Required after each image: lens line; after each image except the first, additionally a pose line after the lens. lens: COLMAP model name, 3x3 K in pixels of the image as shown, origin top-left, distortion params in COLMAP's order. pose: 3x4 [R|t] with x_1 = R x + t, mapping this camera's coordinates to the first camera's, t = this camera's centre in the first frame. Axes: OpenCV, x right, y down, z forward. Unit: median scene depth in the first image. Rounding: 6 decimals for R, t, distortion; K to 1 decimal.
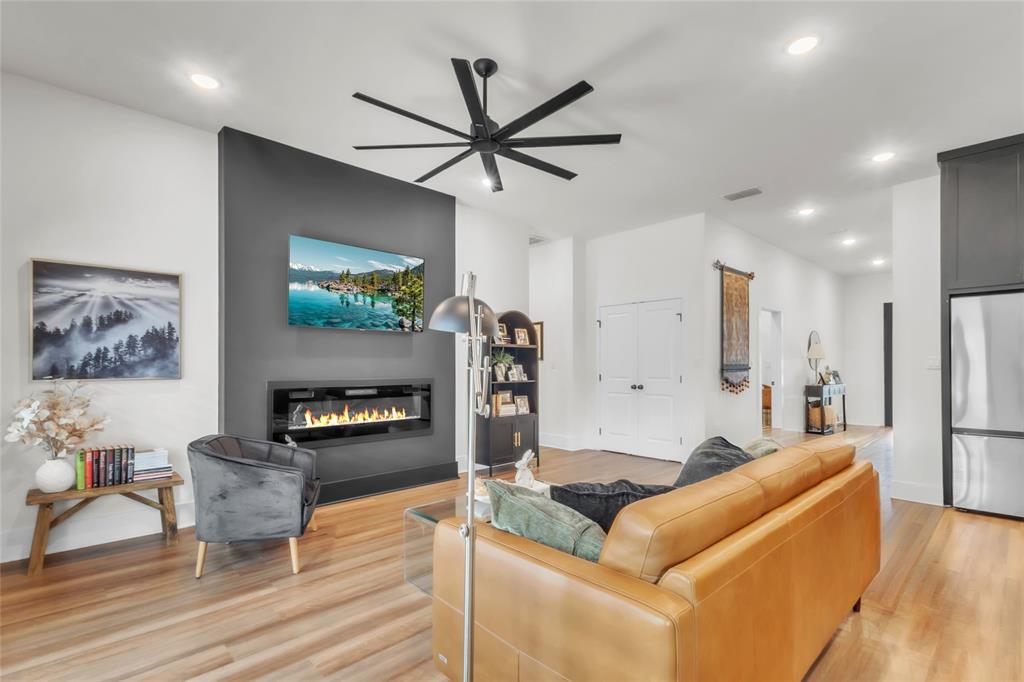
lens RADIAL K [[468.8, 0, 503.8], [0, 468.8, 358.0], [0, 0, 1]] dist [0.038577, 0.000548]
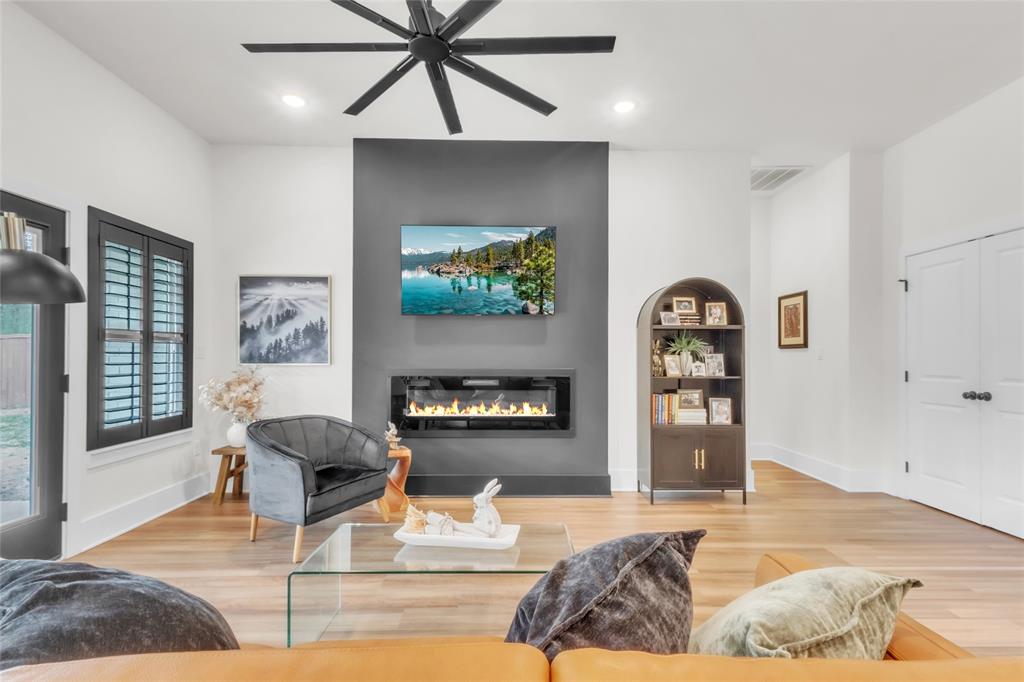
lens RADIAL K [[468.8, 0, 512.3], [0, 468.8, 350.7], [0, 0, 1]] dist [0.038577, 0.000548]
pose [[0.760908, -0.003182, -0.648852, 0.347642], [0.005933, 0.999980, 0.002054, 0.008056], [0.648832, -0.005413, 0.760912, 0.344049]]
